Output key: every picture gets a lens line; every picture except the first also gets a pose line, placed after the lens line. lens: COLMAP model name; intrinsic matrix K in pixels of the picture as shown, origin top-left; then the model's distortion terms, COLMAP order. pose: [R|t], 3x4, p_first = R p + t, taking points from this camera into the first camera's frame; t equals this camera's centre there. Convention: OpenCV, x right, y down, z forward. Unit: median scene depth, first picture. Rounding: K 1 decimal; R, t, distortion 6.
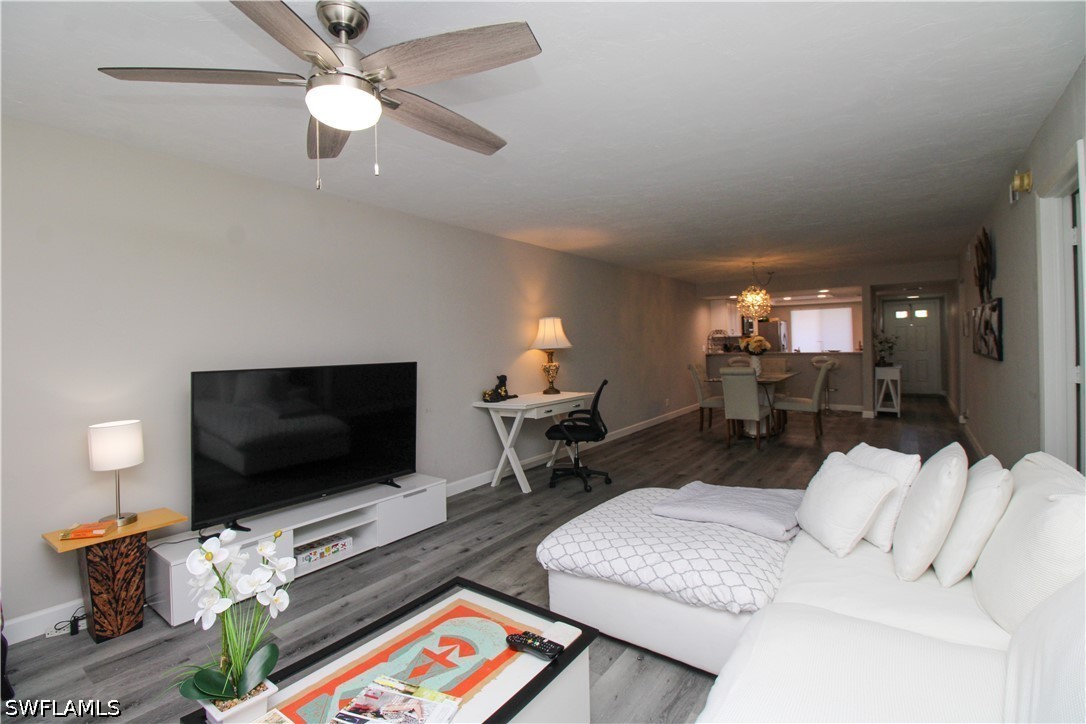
lens RADIAL K [[484.4, 0, 539.6], [0, 484.4, 346.5], [0, 0, 1]] dist [0.000284, -0.006581]
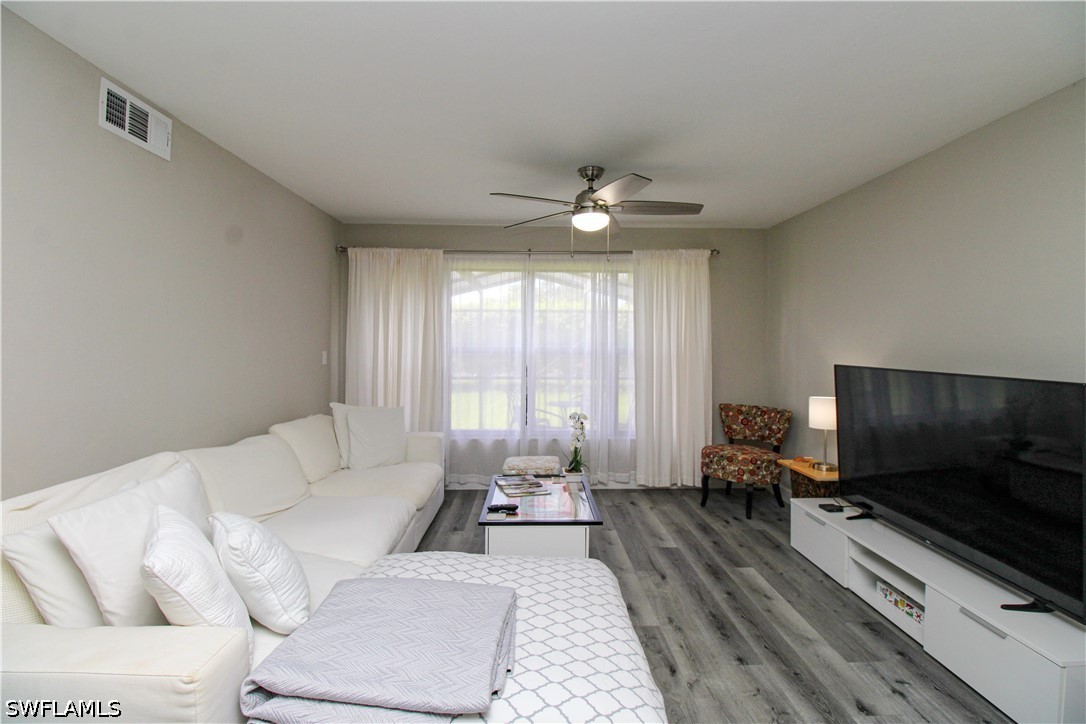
lens RADIAL K [[484.4, 0, 539.6], [0, 484.4, 346.5], [0, 0, 1]] dist [0.000284, -0.006581]
pose [[-0.783193, 0.017625, -0.621528, 0.525133], [0.011818, 0.999840, 0.013460, -0.013877], [0.621666, 0.003197, -0.783276, 1.303868]]
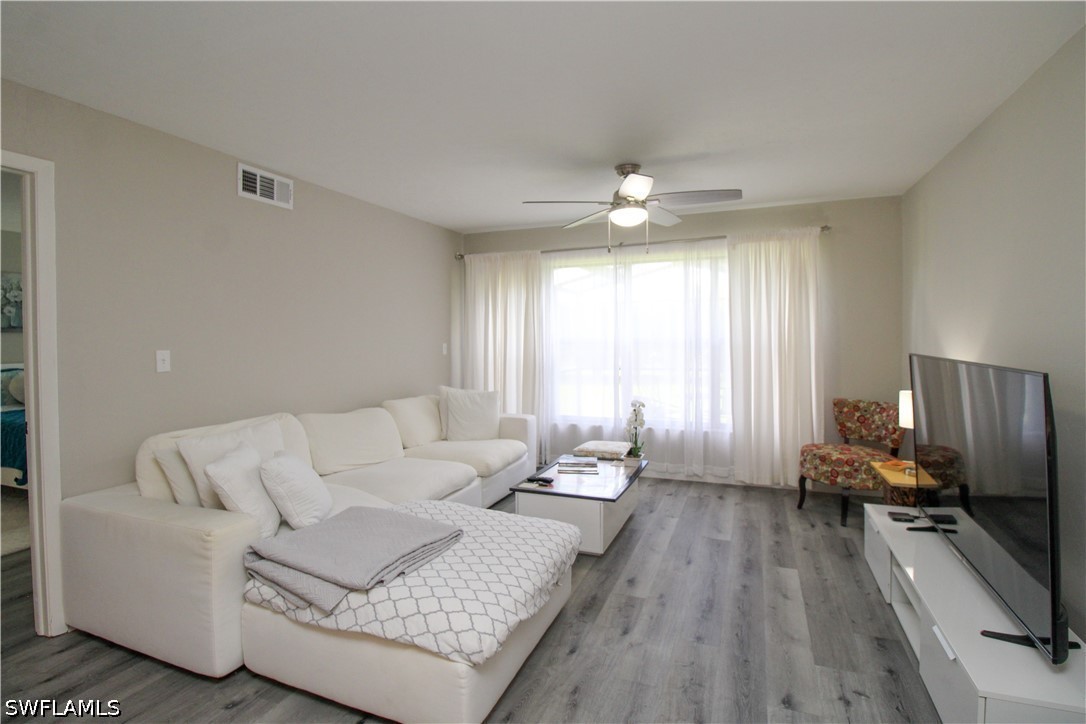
lens RADIAL K [[502.7, 0, 563.9], [0, 502.7, 344.7], [0, 0, 1]] dist [0.002457, -0.000073]
pose [[-0.956285, 0.032325, -0.290644, 0.265012], [0.028512, 0.999443, 0.017348, -0.003148], [0.291042, 0.008302, -0.956674, 1.594152]]
